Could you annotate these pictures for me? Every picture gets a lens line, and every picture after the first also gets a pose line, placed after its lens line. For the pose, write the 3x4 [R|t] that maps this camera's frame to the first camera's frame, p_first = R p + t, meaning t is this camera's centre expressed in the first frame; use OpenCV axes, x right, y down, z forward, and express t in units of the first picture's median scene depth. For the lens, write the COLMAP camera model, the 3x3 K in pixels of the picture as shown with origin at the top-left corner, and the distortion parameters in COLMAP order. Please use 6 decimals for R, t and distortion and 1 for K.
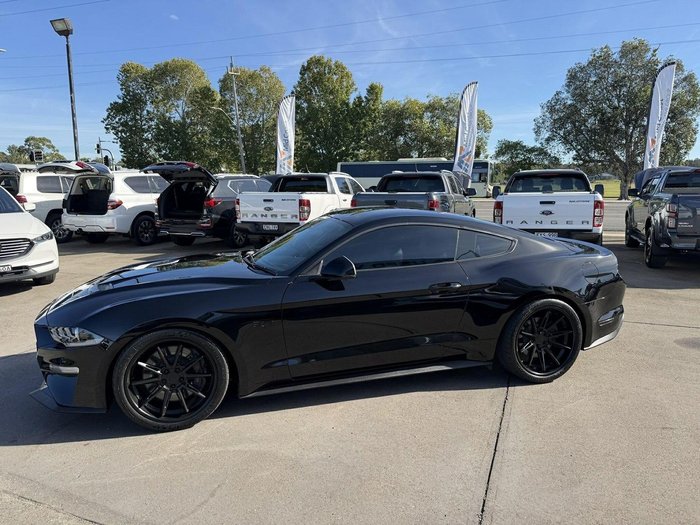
lens RADIAL K [[499.8, 0, 352.9], [0, 499.8, 261.5], [0, 0, 1]] dist [0.058287, -0.094334]
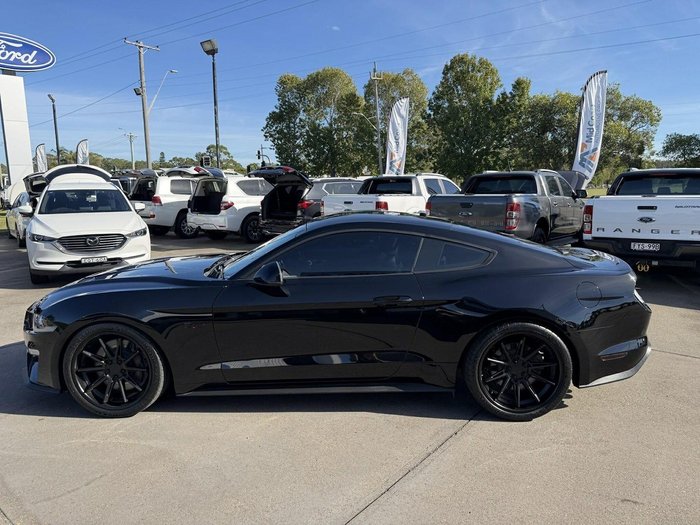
lens RADIAL K [[498.7, 0, 347.8], [0, 498.7, 263.2], [0, 0, 1]] dist [0.054014, -0.077476]
pose [[0.952501, 0.043546, -0.301405, 0.033812], [-0.043402, 0.999032, 0.007177, -0.001712], [0.301425, 0.006245, 0.953469, 0.010296]]
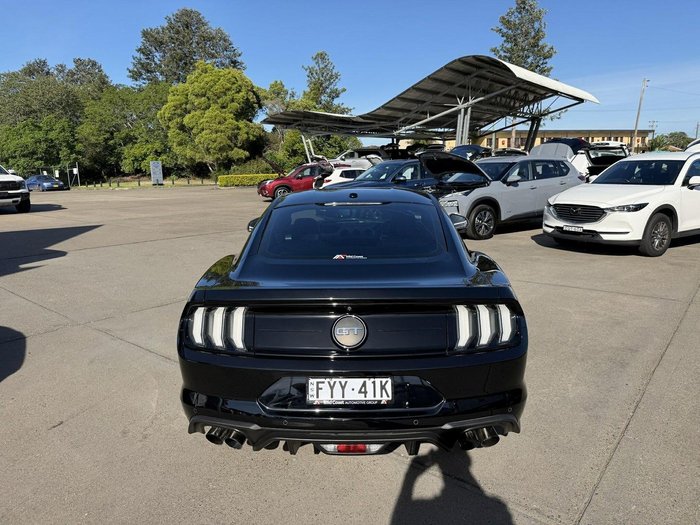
lens RADIAL K [[504.8, 0, 350.0], [0, 504.8, 262.5], [0, 0, 1]] dist [0.049026, -0.124219]
pose [[-0.303226, 0.187262, -0.934338, 0.103805], [-0.122149, 0.964774, 0.233004, -0.020881], [0.945057, 0.184781, -0.269671, 0.137545]]
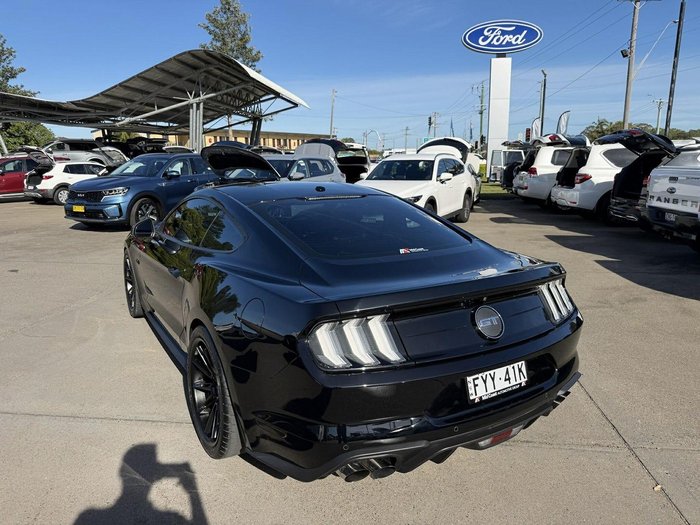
lens RADIAL K [[498.7, 0, 347.8], [0, 498.7, 263.2], [0, 0, 1]] dist [0.054014, -0.077476]
pose [[0.266950, 0.195535, -0.943665, 0.099432], [-0.144646, 0.976237, 0.161366, -0.013269], [0.952794, 0.093420, 0.288889, 0.091563]]
